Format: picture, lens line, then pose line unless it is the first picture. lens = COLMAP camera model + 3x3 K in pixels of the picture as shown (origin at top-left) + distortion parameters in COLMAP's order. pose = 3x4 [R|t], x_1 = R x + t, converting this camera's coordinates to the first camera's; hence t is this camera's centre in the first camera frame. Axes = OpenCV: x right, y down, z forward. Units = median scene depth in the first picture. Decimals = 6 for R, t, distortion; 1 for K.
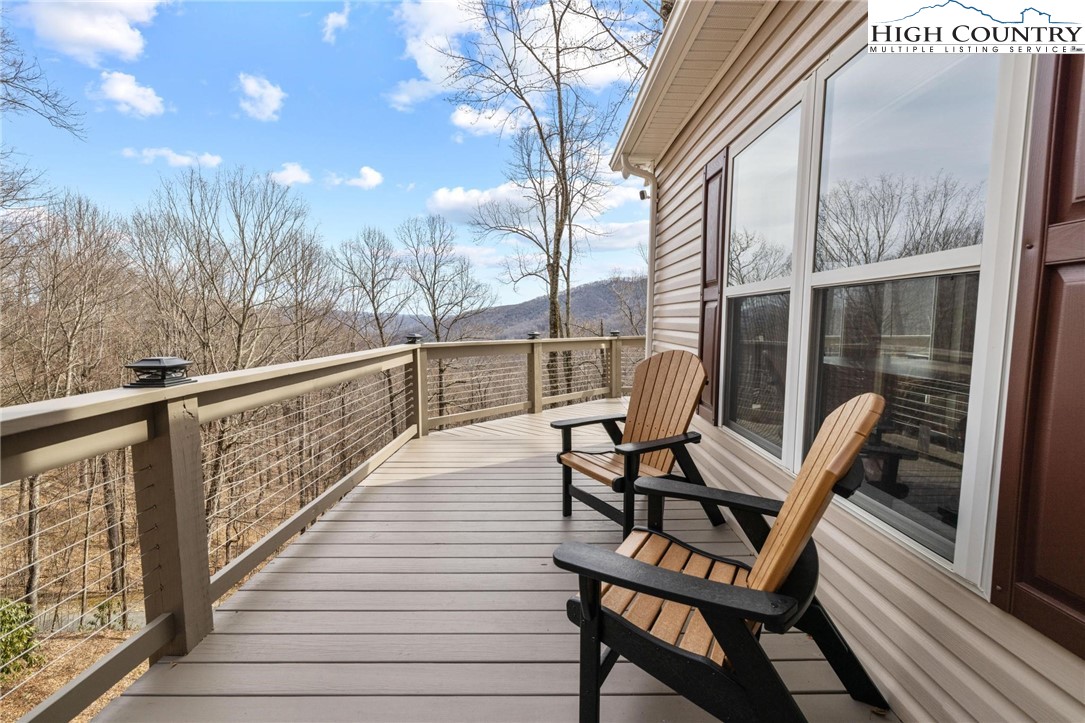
lens RADIAL K [[458.2, 0, 547.1], [0, 458.2, 360.7], [0, 0, 1]] dist [-0.001724, 0.000056]
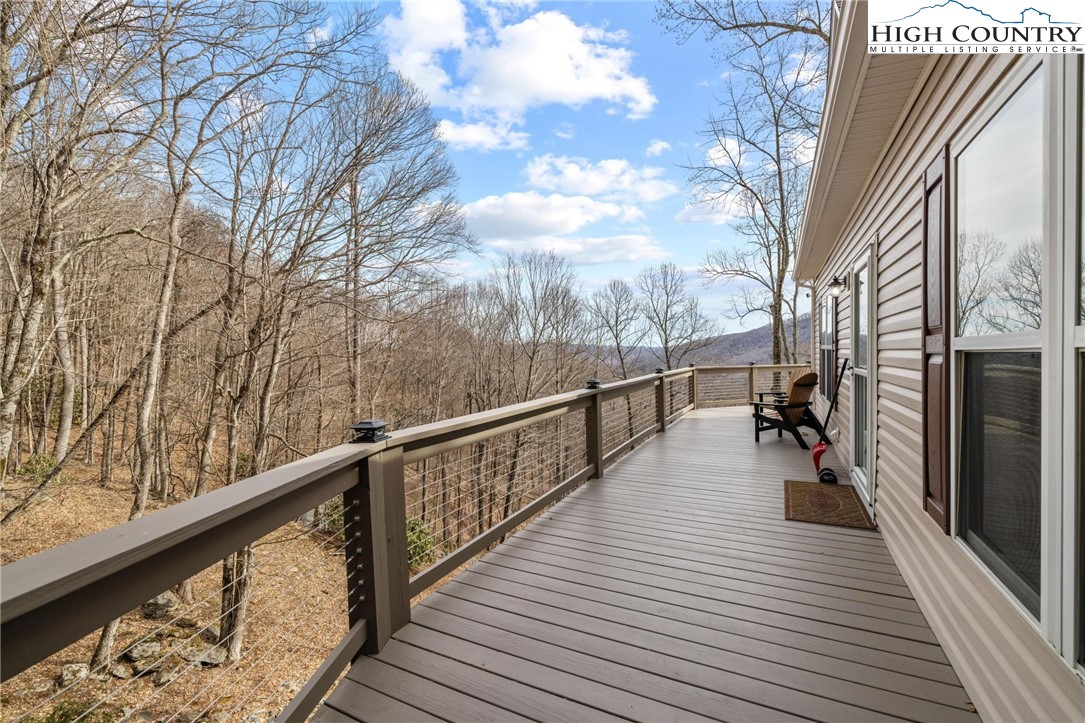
lens RADIAL K [[458.2, 0, 547.1], [0, 458.2, 360.7], [0, 0, 1]] dist [-0.001724, 0.000056]
pose [[0.890914, -0.008836, -0.454087, 0.012775], [-0.021278, 0.997901, -0.061166, 0.011432], [0.453674, 0.064155, 0.888855, -0.180033]]
